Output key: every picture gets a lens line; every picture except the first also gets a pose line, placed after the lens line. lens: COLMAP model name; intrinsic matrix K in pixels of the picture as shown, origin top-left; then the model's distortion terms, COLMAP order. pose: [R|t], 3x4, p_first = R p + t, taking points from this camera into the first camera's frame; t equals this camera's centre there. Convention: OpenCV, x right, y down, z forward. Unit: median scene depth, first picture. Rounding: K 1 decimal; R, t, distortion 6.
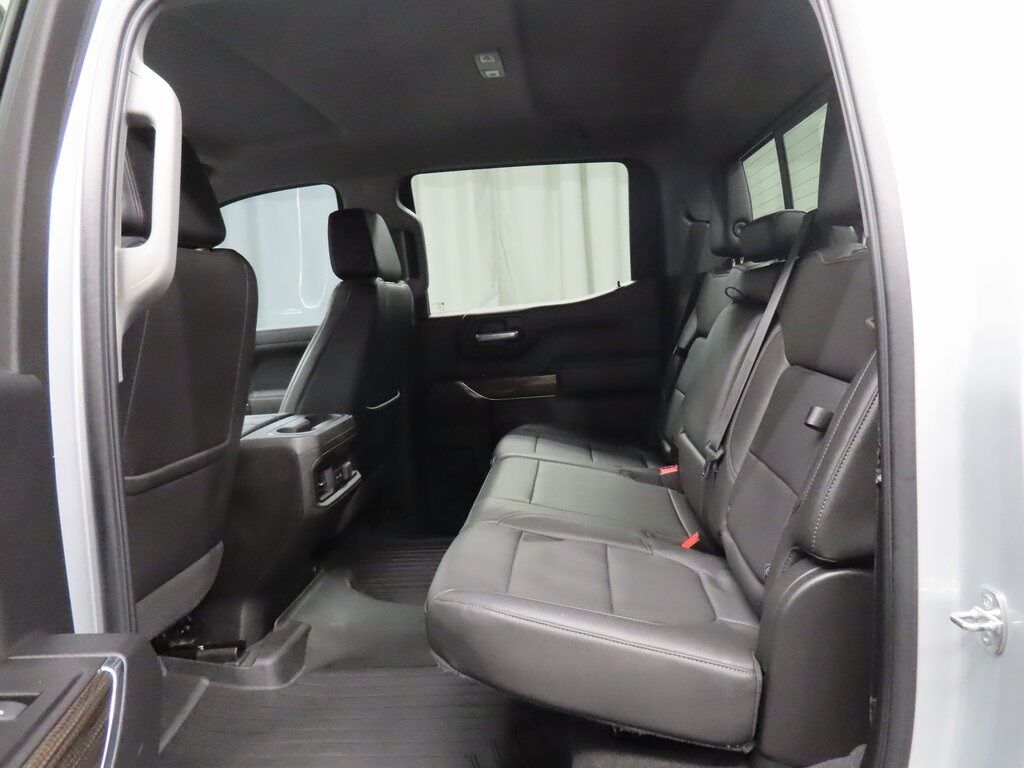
lens RADIAL K [[727.1, 0, 512.0], [0, 727.1, 384.0], [0, 0, 1]] dist [-0.015283, 0.006825]
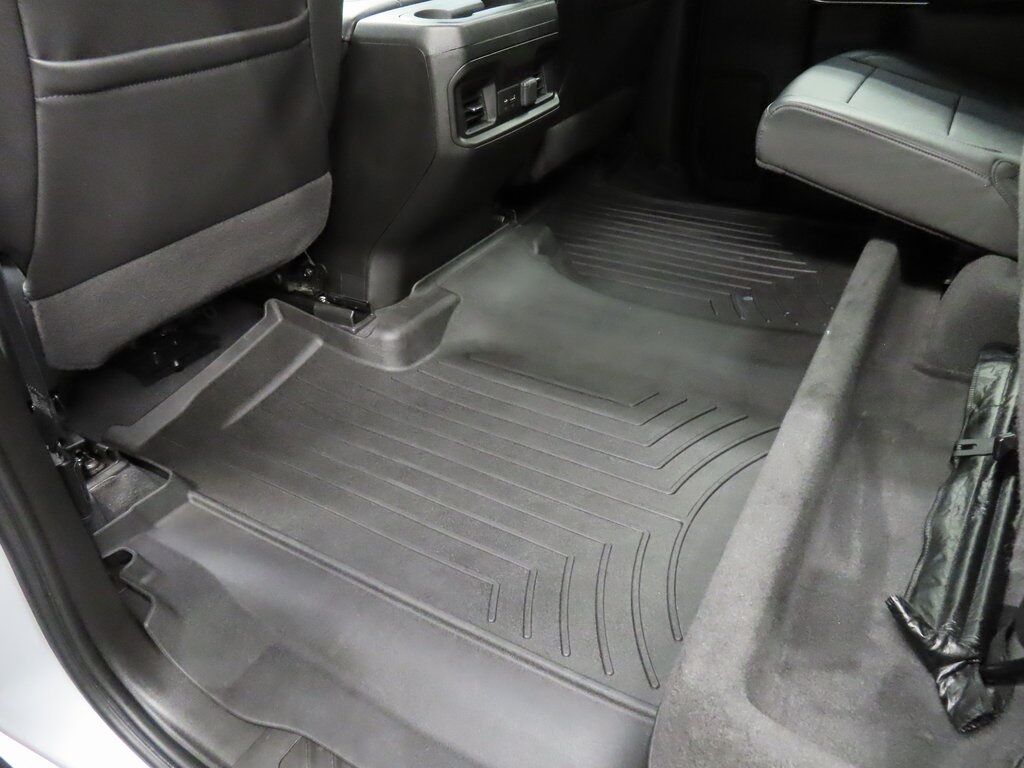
lens RADIAL K [[727.1, 0, 512.0], [0, 727.1, 384.0], [0, 0, 1]] dist [-0.015283, 0.006825]
pose [[0.894354, 0.279556, -0.349257, 0.072398], [-0.073392, 0.861815, 0.501886, 0.019739], [0.441300, -0.423231, 0.791284, 0.395671]]
